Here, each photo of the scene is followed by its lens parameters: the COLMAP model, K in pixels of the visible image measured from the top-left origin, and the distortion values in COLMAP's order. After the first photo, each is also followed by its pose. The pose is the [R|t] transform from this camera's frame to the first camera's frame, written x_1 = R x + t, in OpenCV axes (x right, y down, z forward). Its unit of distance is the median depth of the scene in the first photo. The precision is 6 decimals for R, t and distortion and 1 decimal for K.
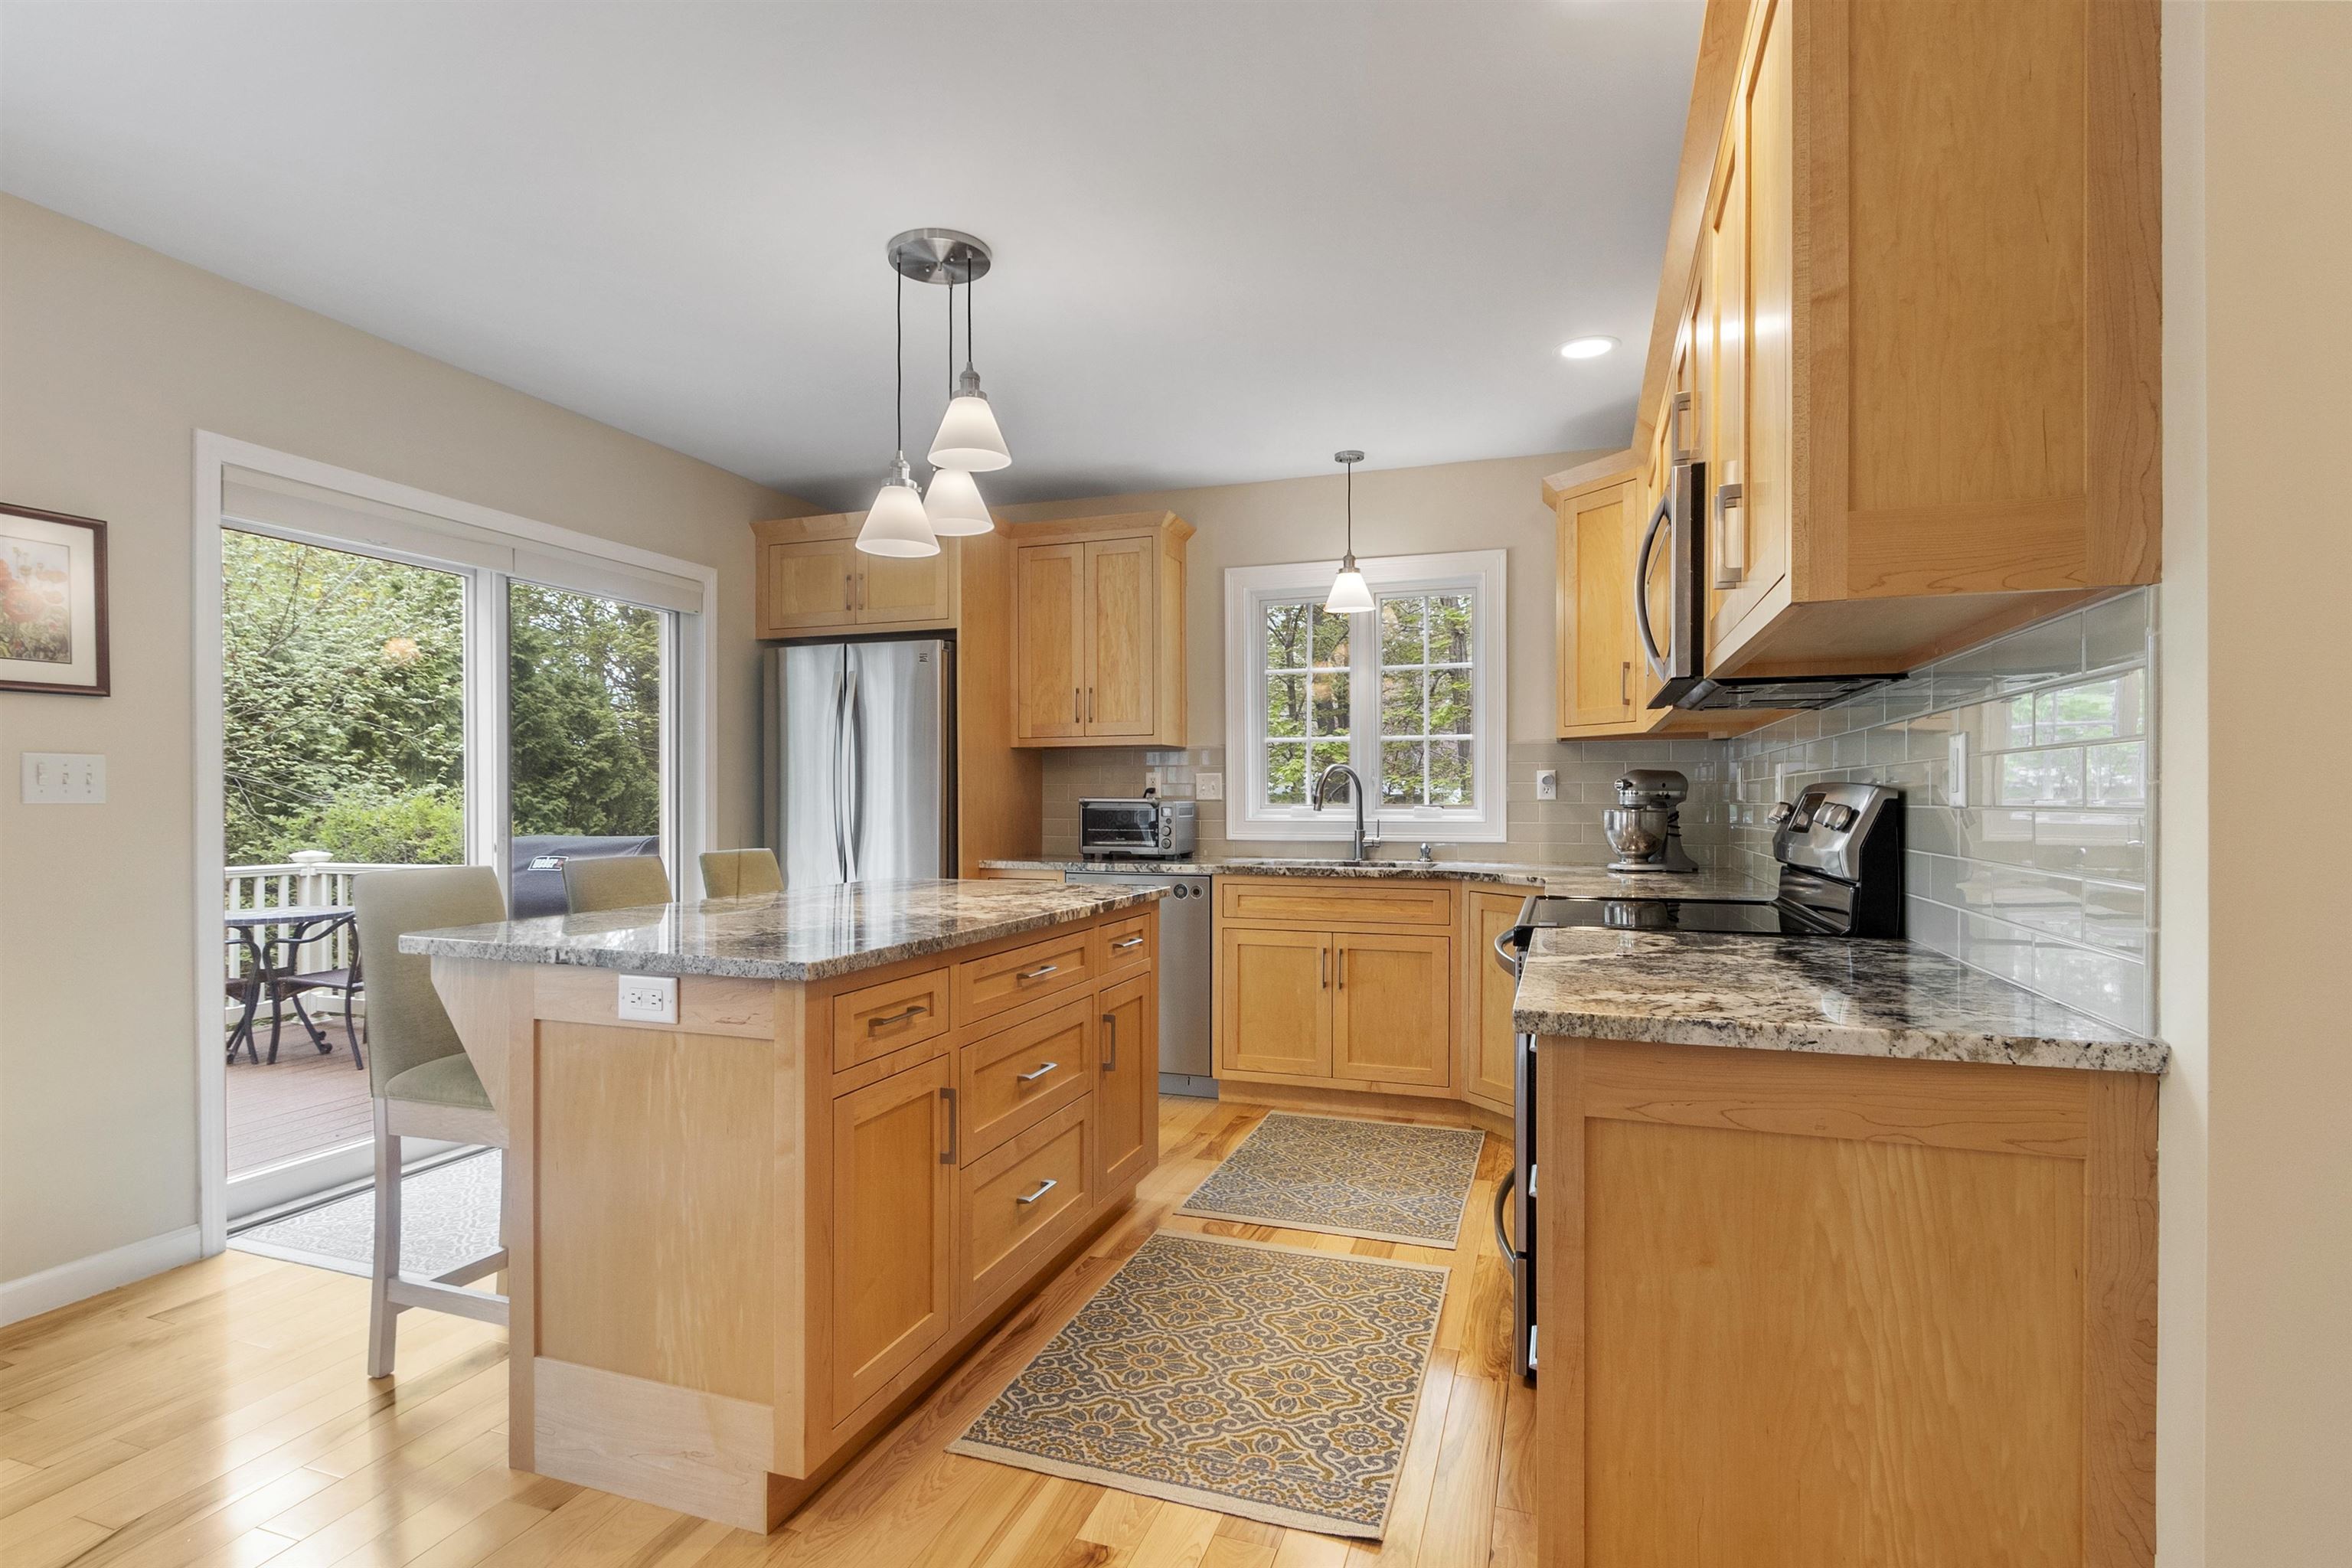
lens RADIAL K [[1117.9, 0, 1157.0], [0, 1117.9, 803.6], [0, 0, 1]] dist [-0.001245, -0.000027]
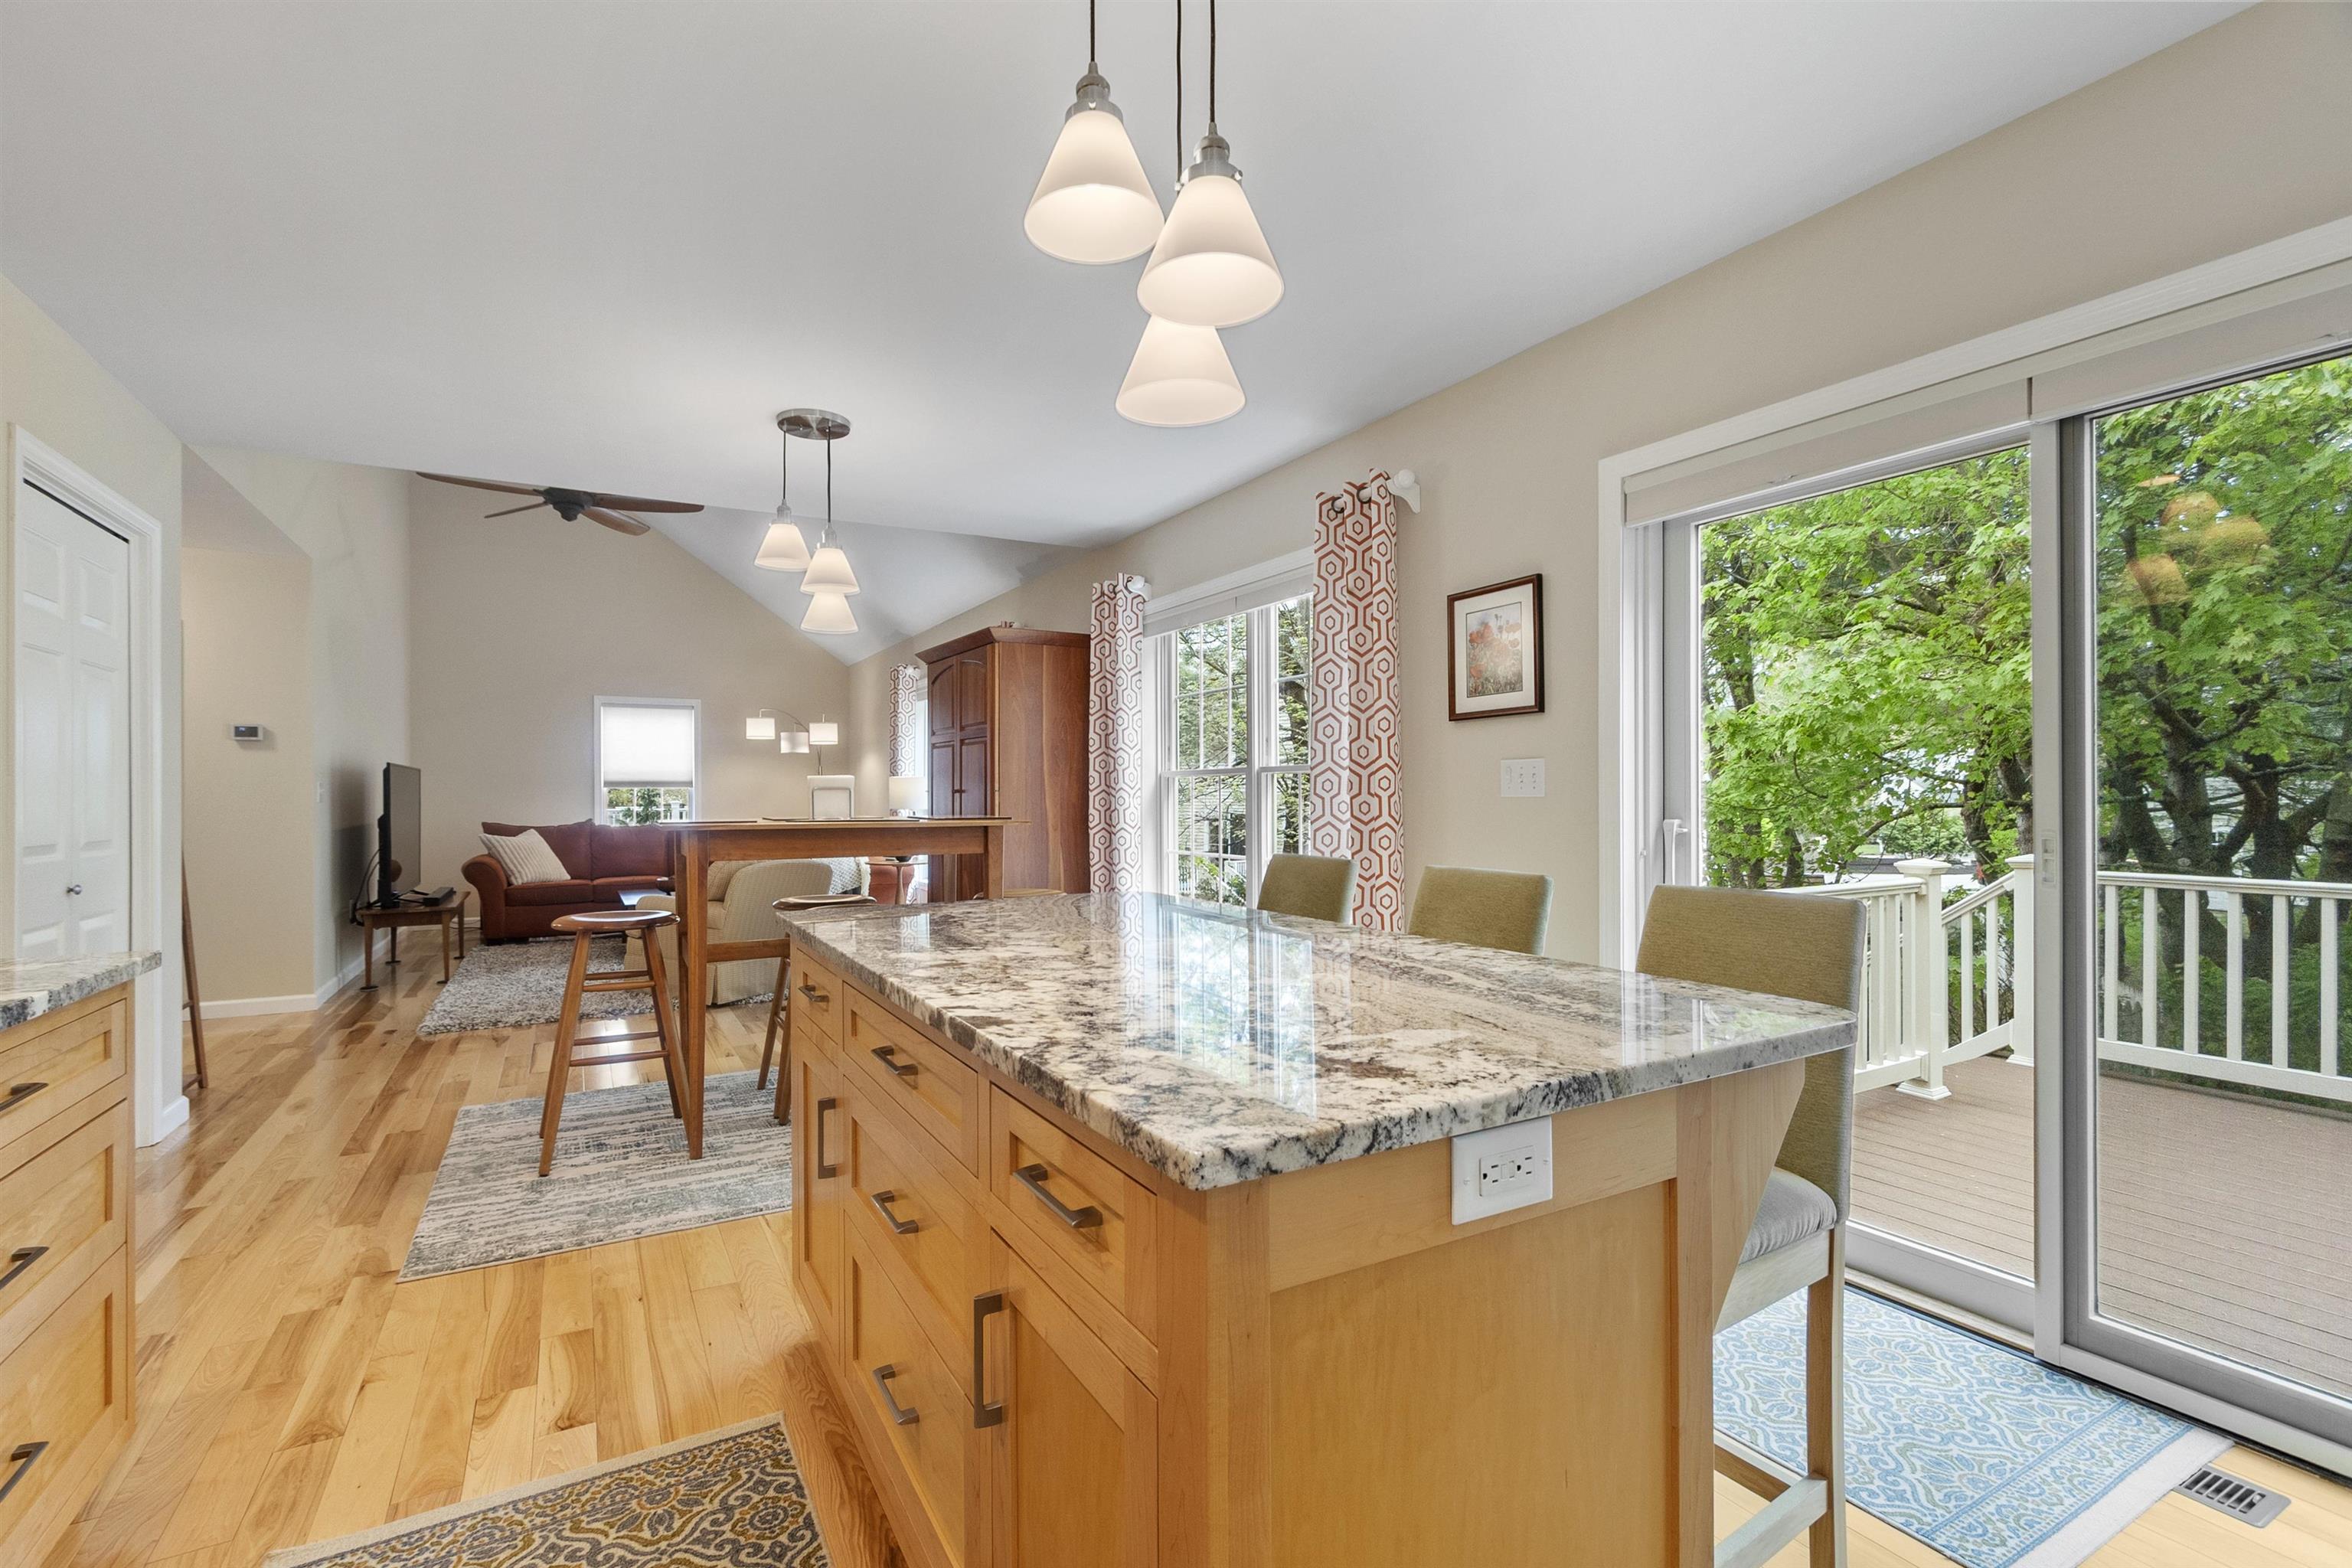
lens RADIAL K [[1034.3, 0, 1123.4], [0, 1034.3, 796.9], [0, 0, 1]] dist [0.002807, -0.000159]
pose [[-0.675327, 0.004562, -0.737504, 0.148677], [0.002894, 0.999990, 0.003536, -0.003742], [0.737513, 0.000253, -0.675333, 0.899189]]
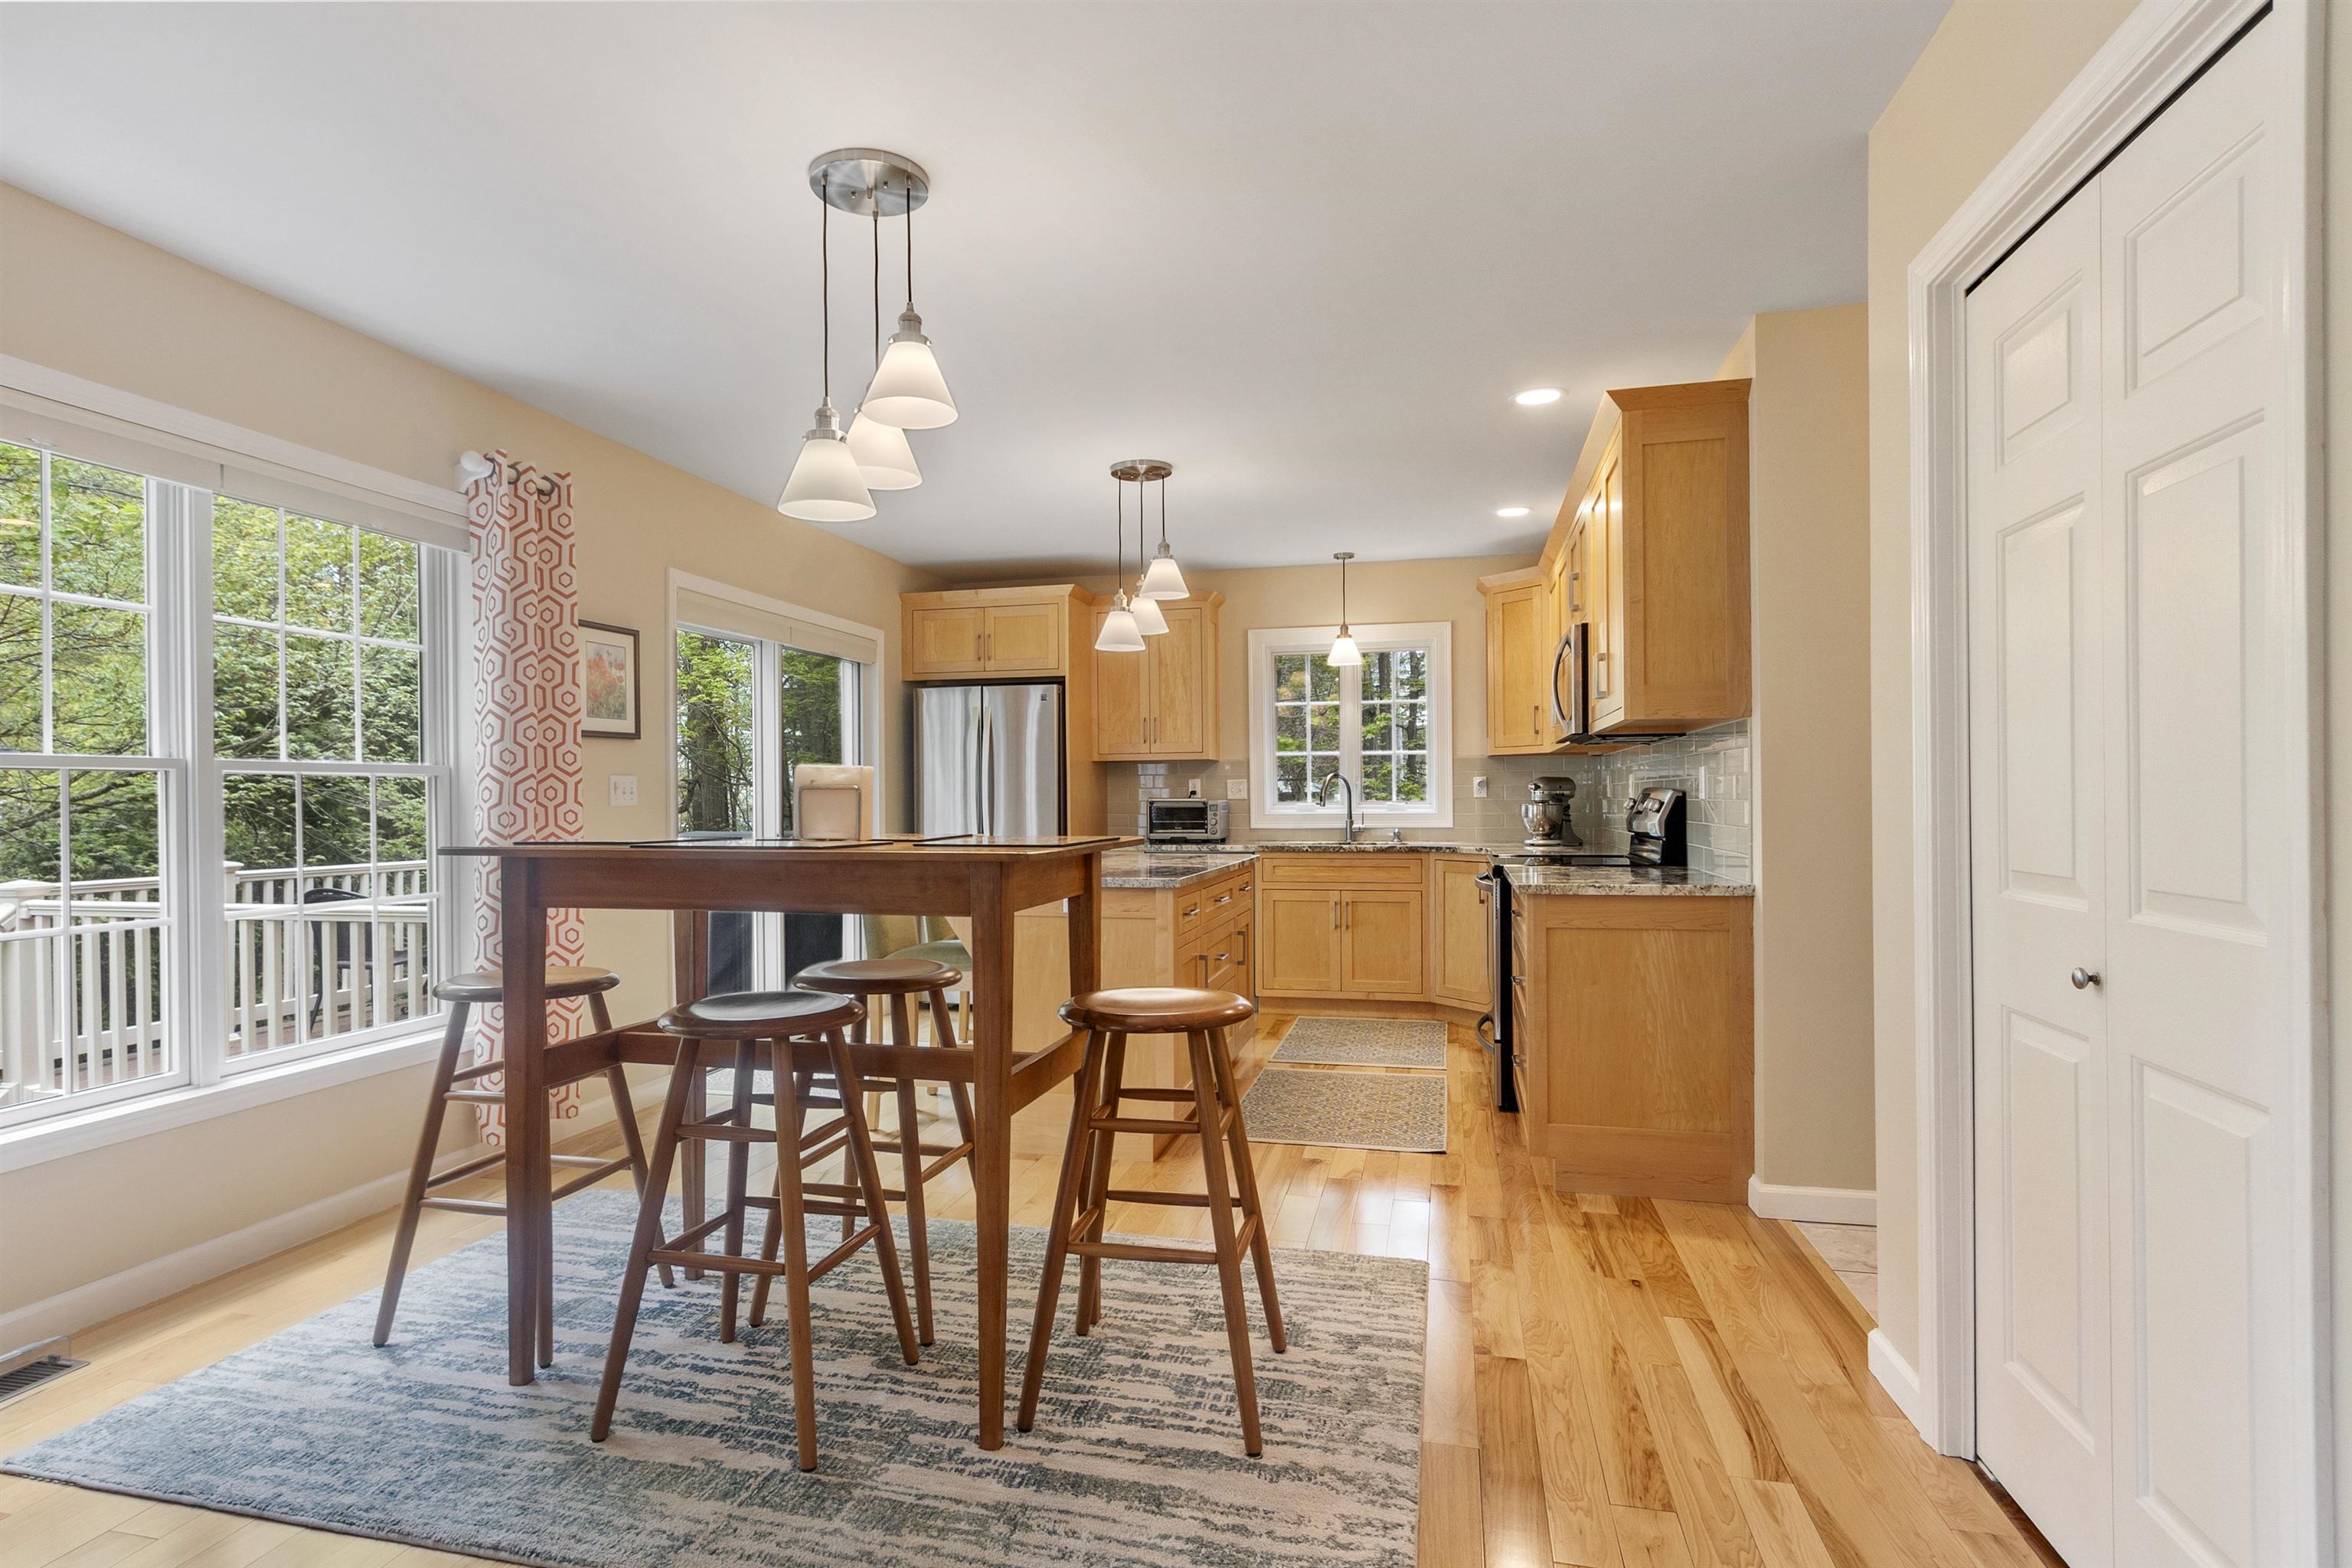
lens RADIAL K [[1143.1, 0, 1163.3], [0, 1143.1, 801.1], [0, 0, 1]] dist [-0.000395, 0.000001]
pose [[0.994364, -0.007369, 0.105765, -0.226993], [0.007606, 0.999969, -0.001841, 0.000973], [-0.105748, 0.002635, 0.994389, -0.445570]]
